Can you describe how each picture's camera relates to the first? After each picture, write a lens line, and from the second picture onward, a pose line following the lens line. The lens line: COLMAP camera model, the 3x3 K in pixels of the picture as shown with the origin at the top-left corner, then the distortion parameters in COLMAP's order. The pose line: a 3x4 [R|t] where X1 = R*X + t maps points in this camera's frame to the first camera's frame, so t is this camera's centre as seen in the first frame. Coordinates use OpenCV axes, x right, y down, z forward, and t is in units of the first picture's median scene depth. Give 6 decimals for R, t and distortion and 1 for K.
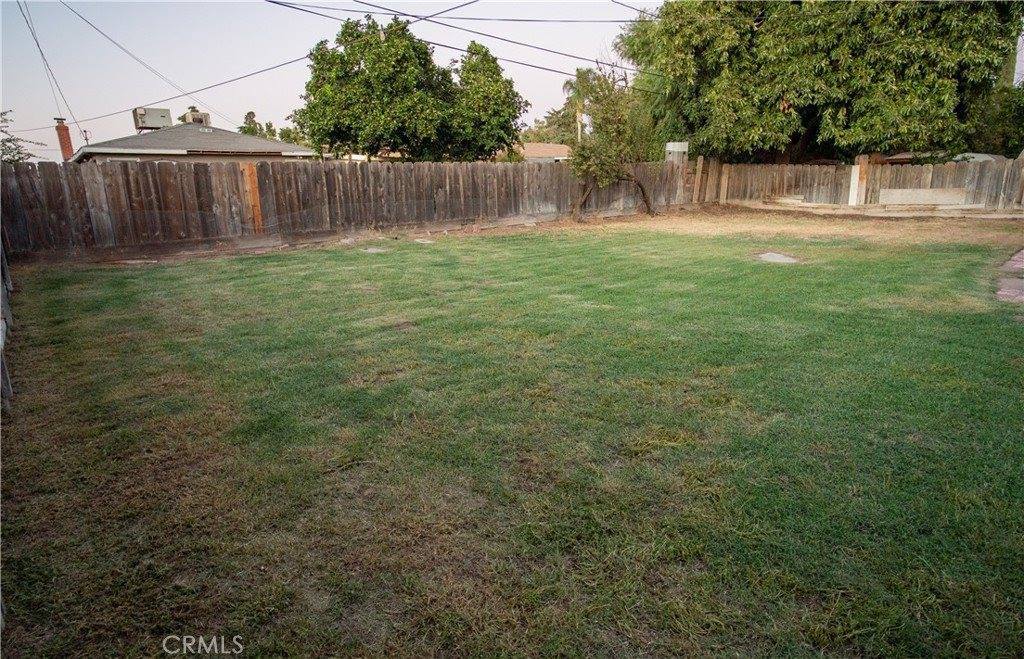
lens RADIAL K [[573.5, 0, 511.4], [0, 573.5, 328.9], [0, 0, 1]] dist [-0.009318, 0.000889]
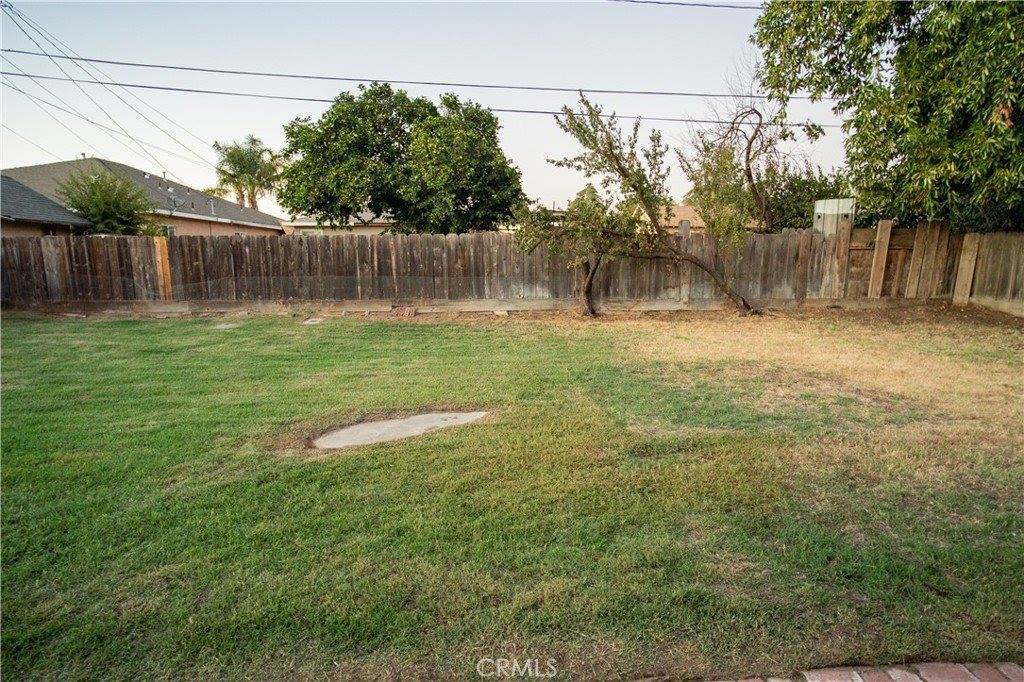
lens RADIAL K [[579.5, 0, 511.9], [0, 579.5, 342.3], [0, 0, 1]] dist [-0.001324, 0.000354]
pose [[0.762906, 0.117566, -0.635730, 0.491174], [-0.174662, 0.984242, -0.027587, -0.108804], [0.622469, 0.132084, 0.771418, 0.362219]]
